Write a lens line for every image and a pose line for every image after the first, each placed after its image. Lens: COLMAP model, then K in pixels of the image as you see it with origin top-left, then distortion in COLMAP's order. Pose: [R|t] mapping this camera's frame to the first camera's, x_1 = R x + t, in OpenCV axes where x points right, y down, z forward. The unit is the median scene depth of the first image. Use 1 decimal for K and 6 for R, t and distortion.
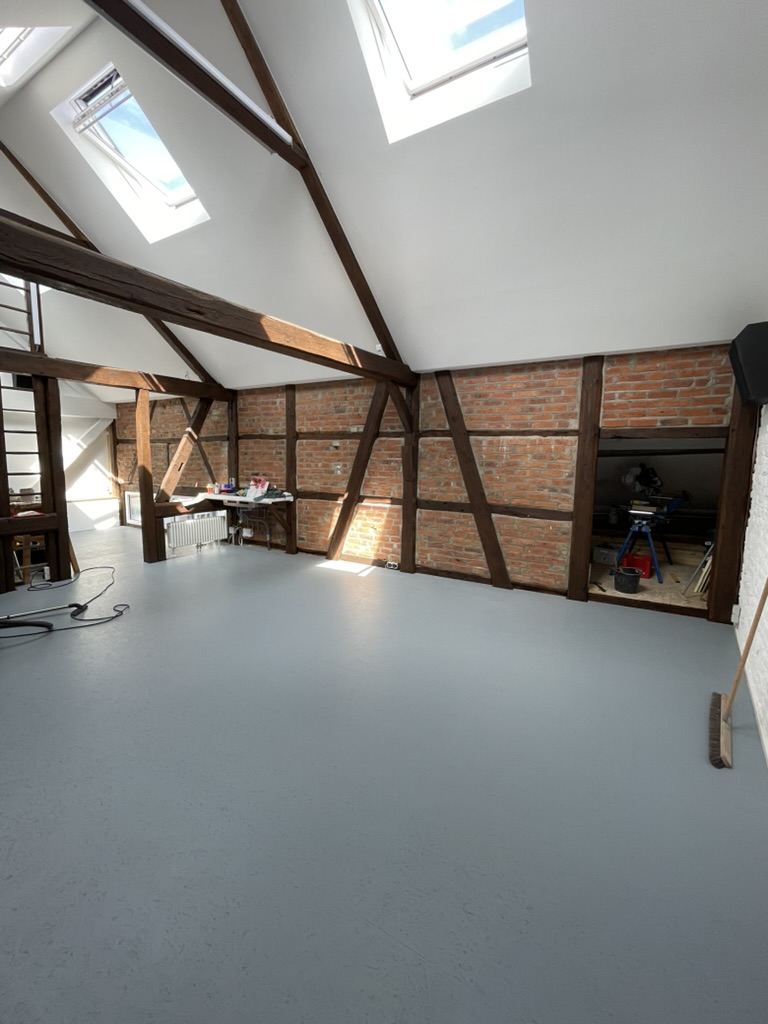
lens RADIAL K [[412.5, 0, 390.6], [0, 412.5, 513.2], [0, 0, 1]] dist [-0.008549, -0.000636]
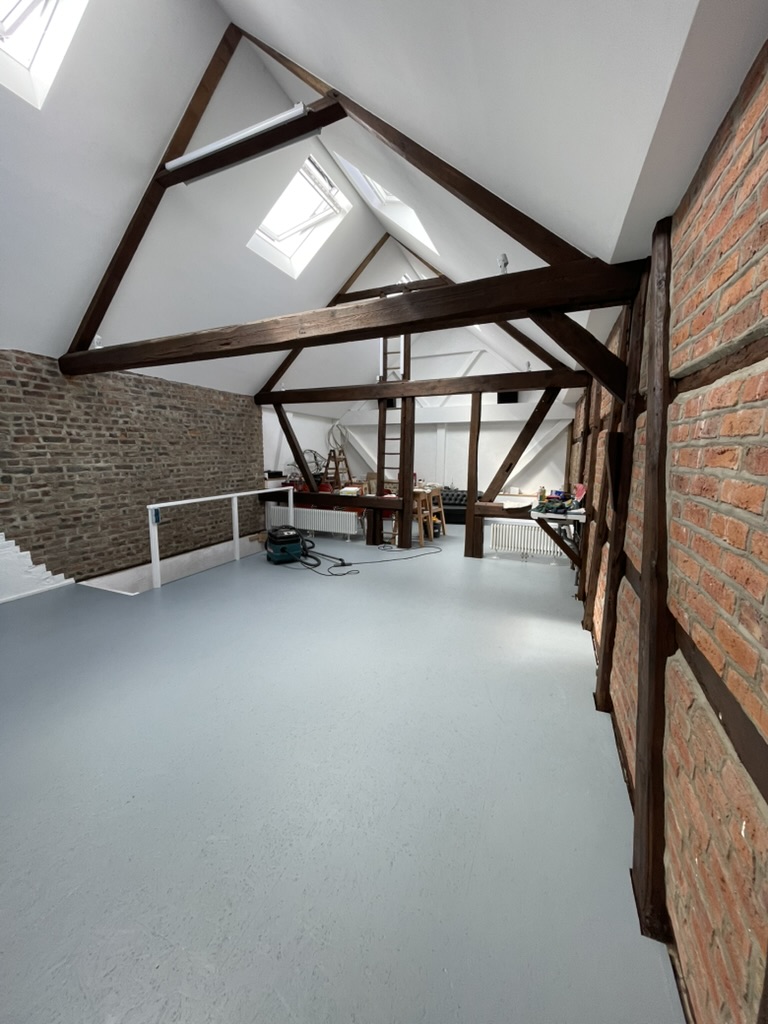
lens RADIAL K [[412.5, 0, 383.5], [0, 412.5, 506.8], [0, 0, 1]] dist [-0.008549, -0.000636]
pose [[0.132980, 0.119722, -0.983861, 0.421391], [-0.131288, 0.986058, 0.102244, -0.086308], [0.982385, 0.115573, 0.146844, 0.624304]]
